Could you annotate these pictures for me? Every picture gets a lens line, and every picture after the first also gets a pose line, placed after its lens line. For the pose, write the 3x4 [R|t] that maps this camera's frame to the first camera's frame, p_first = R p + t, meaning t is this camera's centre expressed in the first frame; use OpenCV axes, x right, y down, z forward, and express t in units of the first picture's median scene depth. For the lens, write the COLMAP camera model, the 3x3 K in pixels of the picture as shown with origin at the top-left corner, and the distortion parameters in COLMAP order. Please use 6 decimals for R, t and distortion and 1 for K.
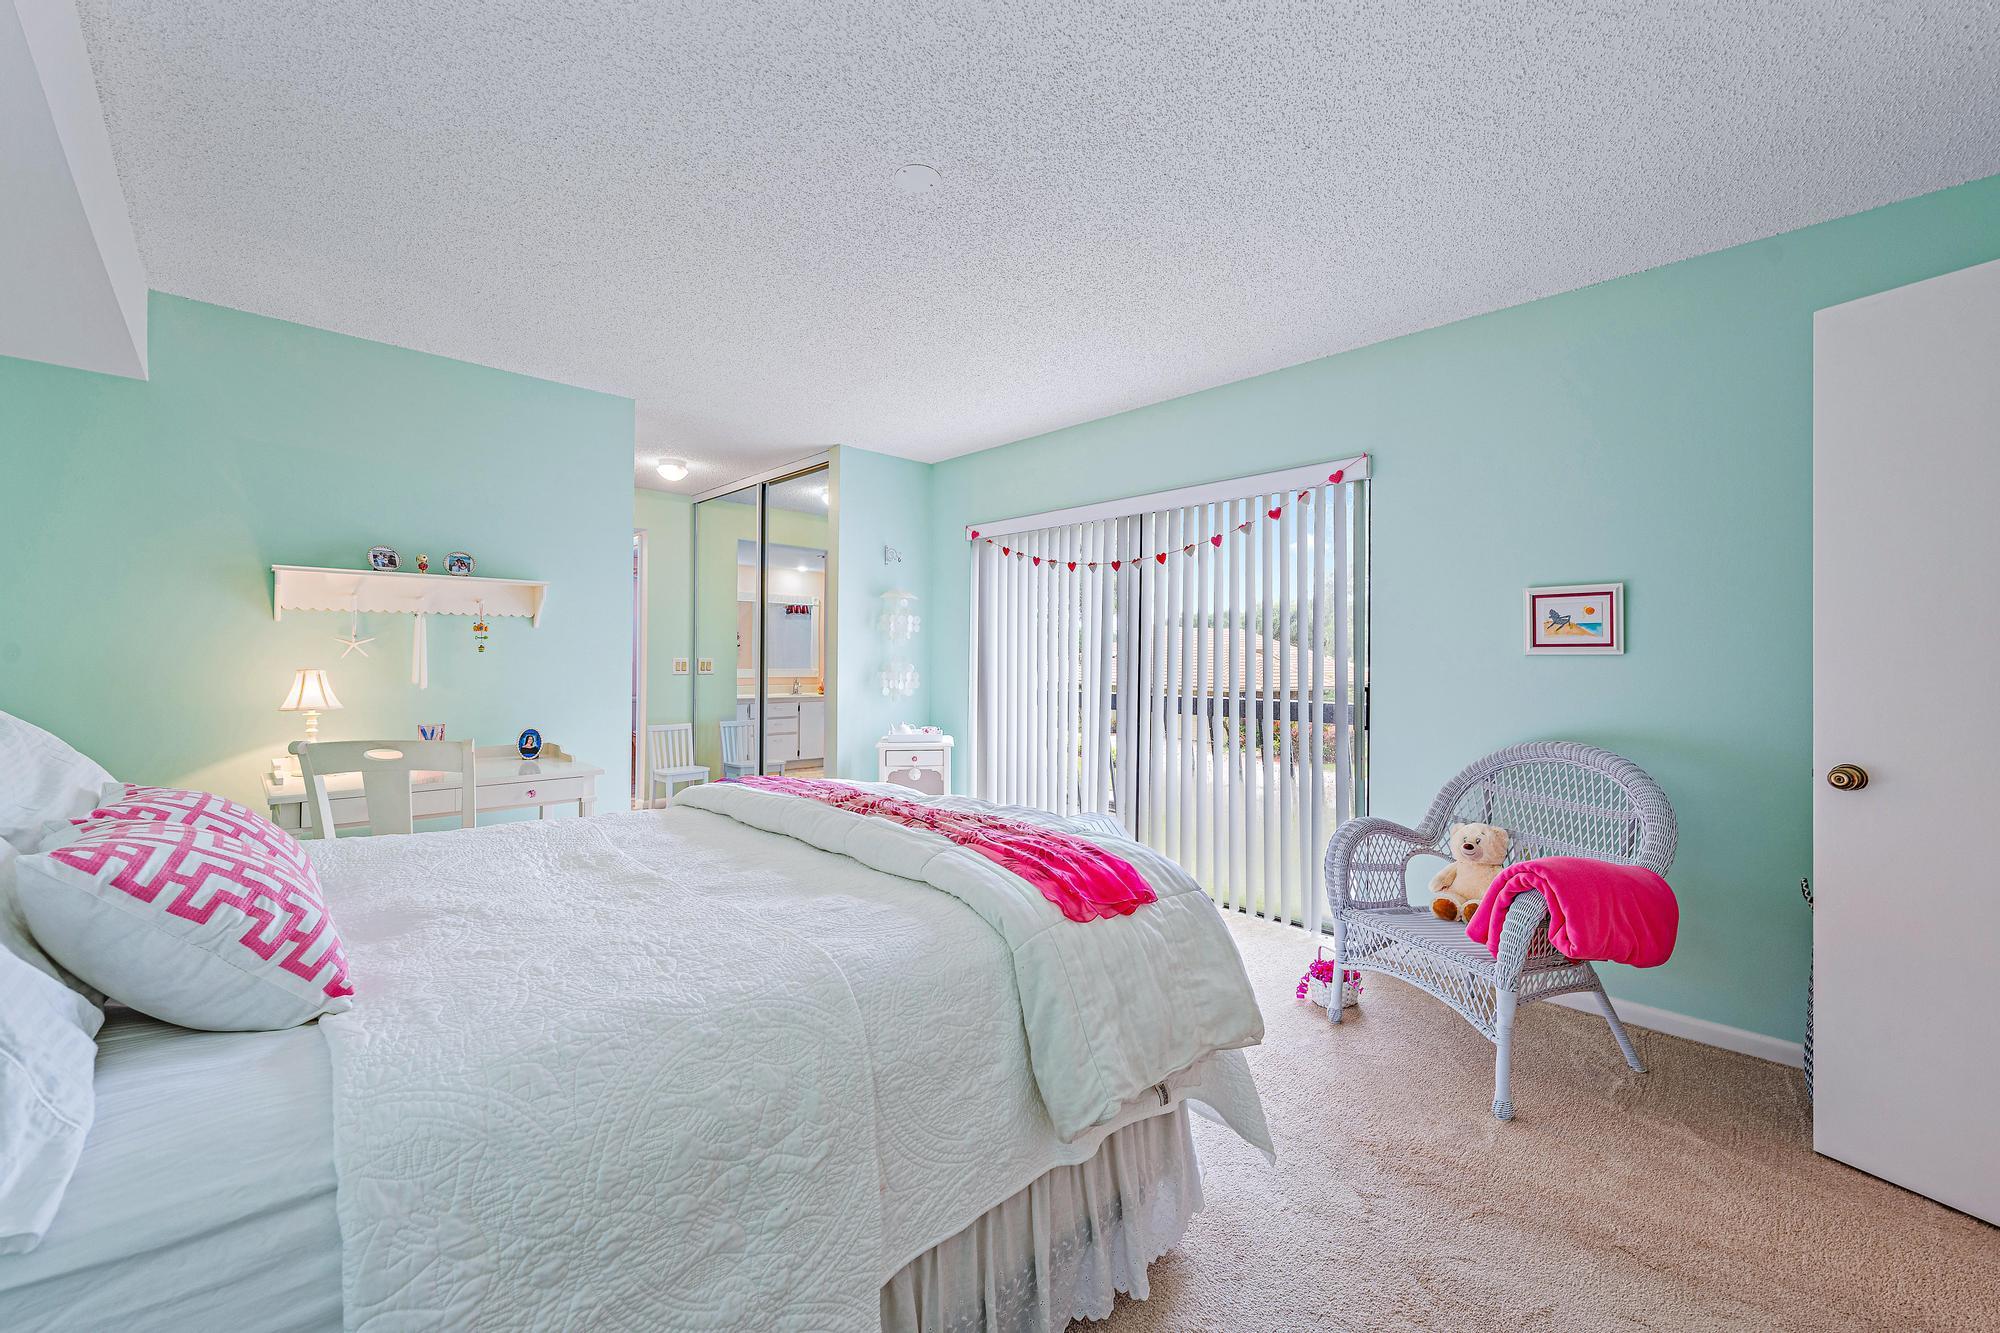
lens RADIAL K [[783.6, 0, 998.1], [0, 783.6, 655.7], [0, 0, 1]] dist [-0.001783, -0.000154]
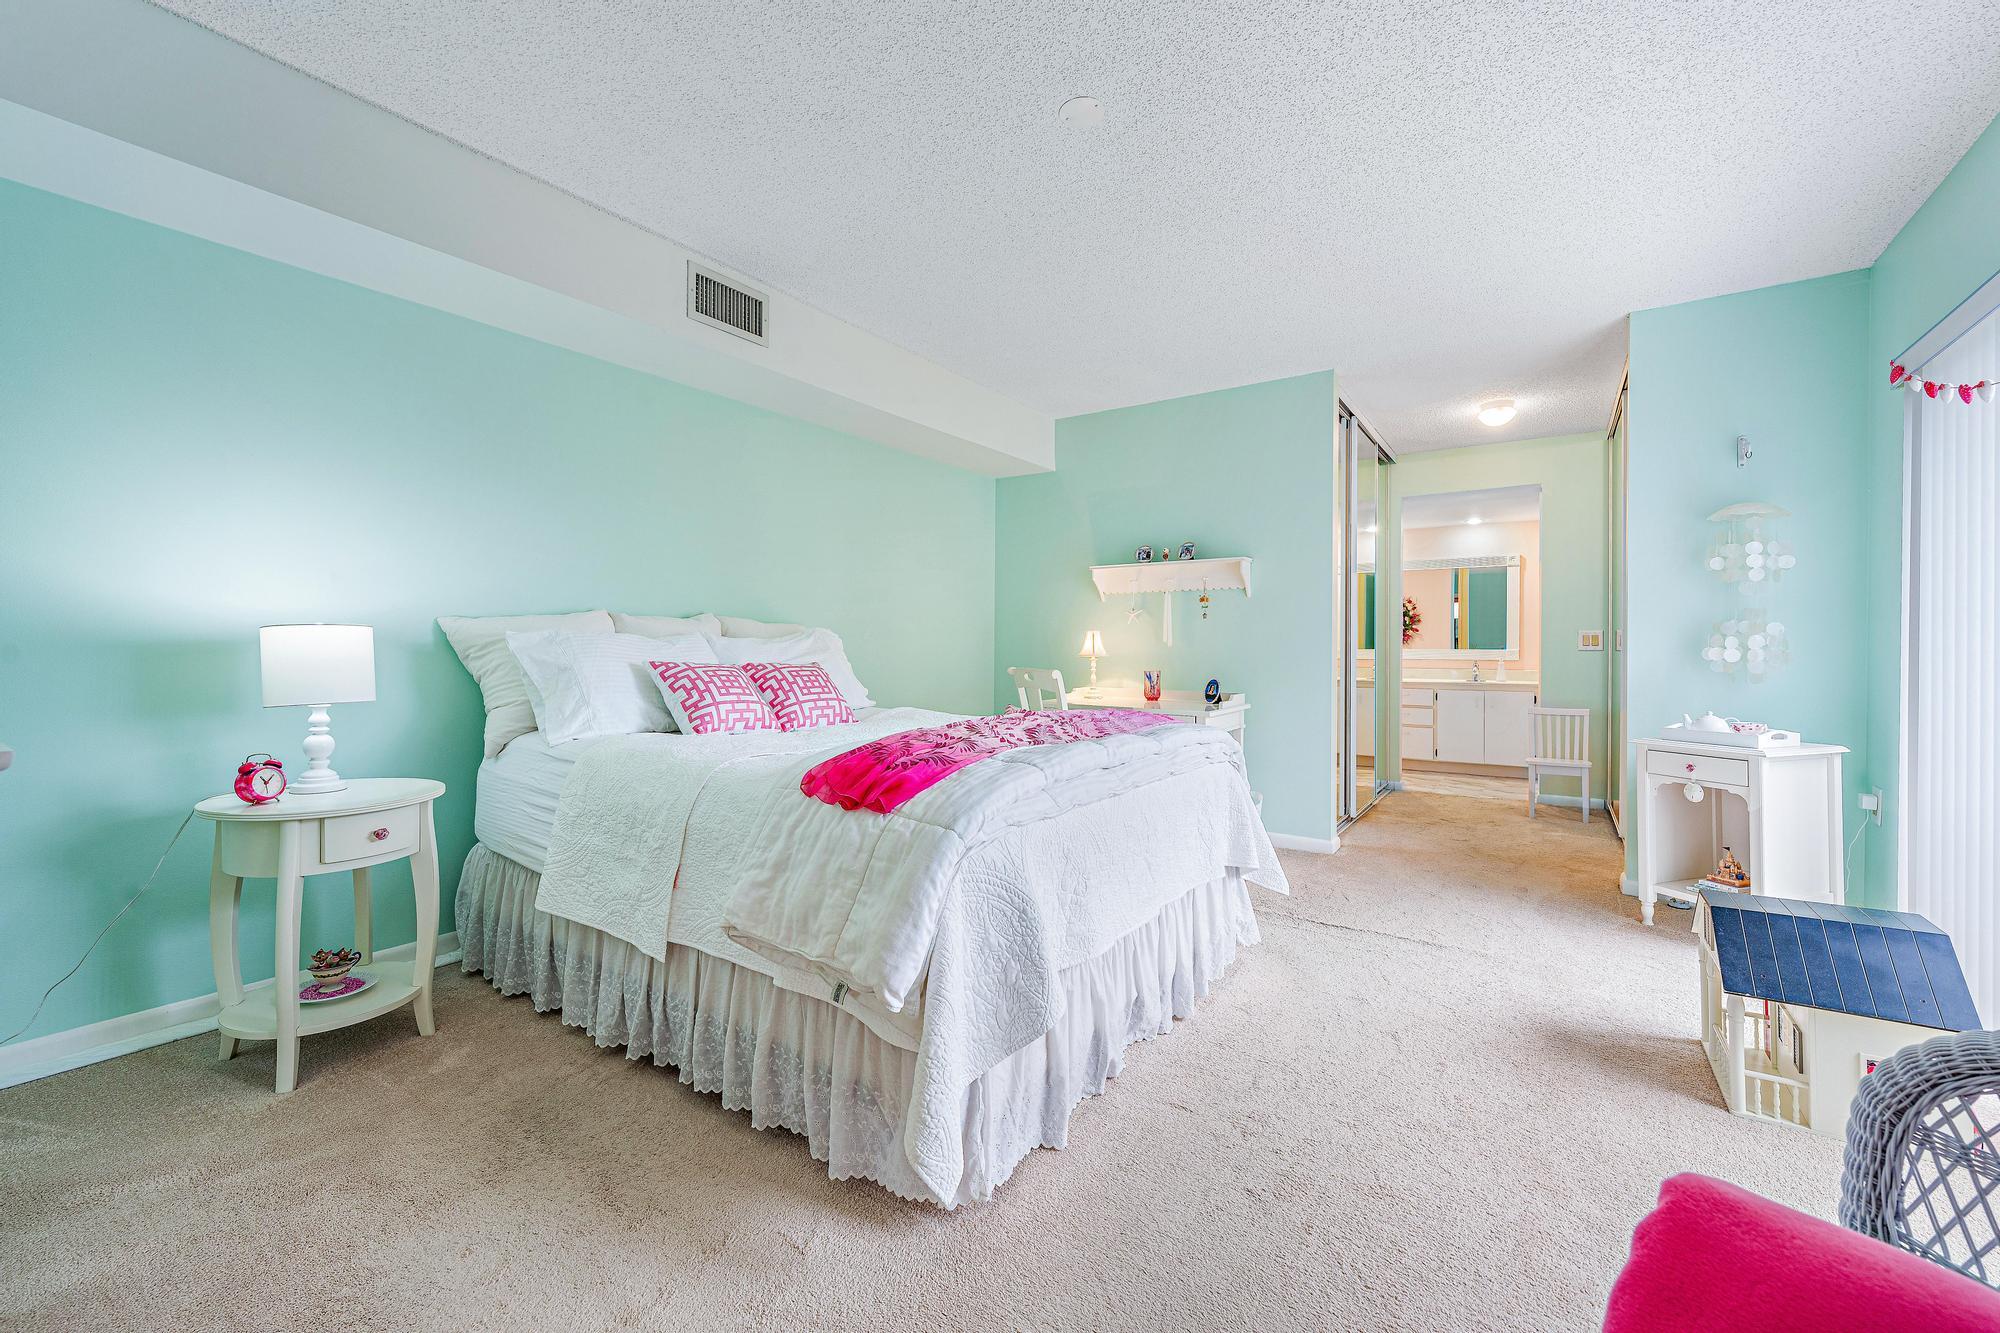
lens RADIAL K [[783.6, 0, 998.1], [0, 783.6, 655.7], [0, 0, 1]] dist [-0.001783, -0.000154]
pose [[0.190033, 0.003282, -0.981772, 0.544950], [-0.002604, 0.999993, 0.002839, 0.055174], [0.981774, 0.002017, 0.190040, 0.446902]]
